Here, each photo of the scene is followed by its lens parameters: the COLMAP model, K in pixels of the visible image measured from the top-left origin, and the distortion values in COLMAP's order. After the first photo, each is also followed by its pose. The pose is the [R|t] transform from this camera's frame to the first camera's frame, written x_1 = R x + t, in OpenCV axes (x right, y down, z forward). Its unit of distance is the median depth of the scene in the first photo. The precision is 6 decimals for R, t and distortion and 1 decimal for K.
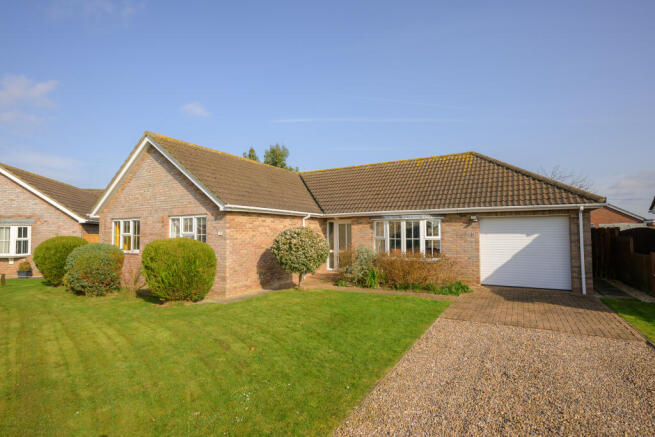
lens RADIAL K [[333.2, 0, 327.5], [0, 333.2, 218.5], [0, 0, 1]] dist [-0.000688, 0.000074]
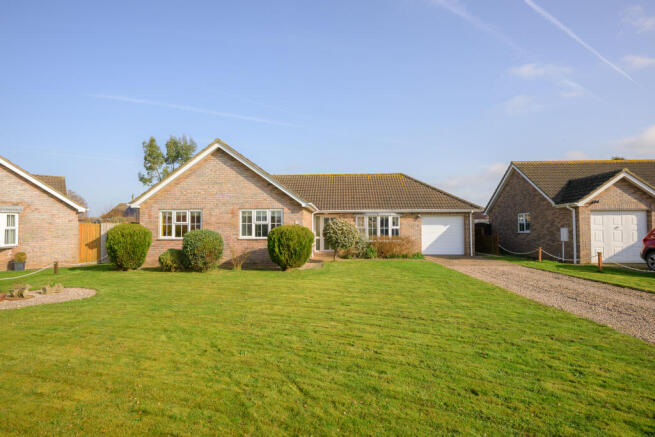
lens RADIAL K [[333.2, 0, 327.5], [0, 333.2, 218.5], [0, 0, 1]] dist [-0.000688, 0.000074]
pose [[0.879679, 0.017261, 0.475255, -0.728985], [-0.024226, 0.999670, 0.008534, 0.009575], [-0.474951, -0.019021, 0.879807, -0.254117]]
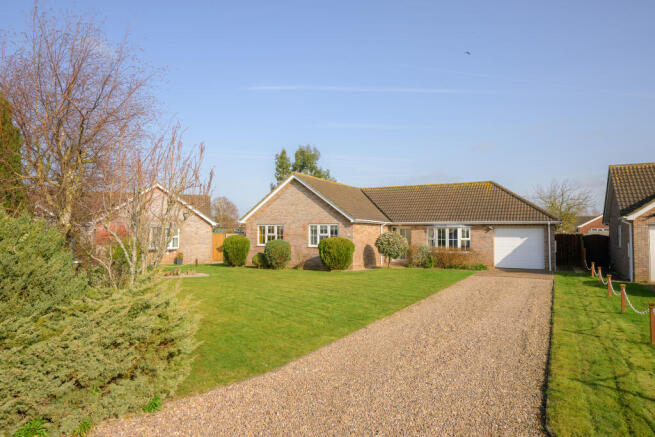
lens RADIAL K [[446.7, 0, 327.5], [0, 446.7, 218.5], [0, 0, 1]] dist [0.043941, 0.000549]
pose [[0.998883, 0.013244, 0.045353, -0.449626], [-0.013778, 0.999839, 0.011484, -0.056899], [-0.045194, -0.012096, 0.998905, -1.133794]]
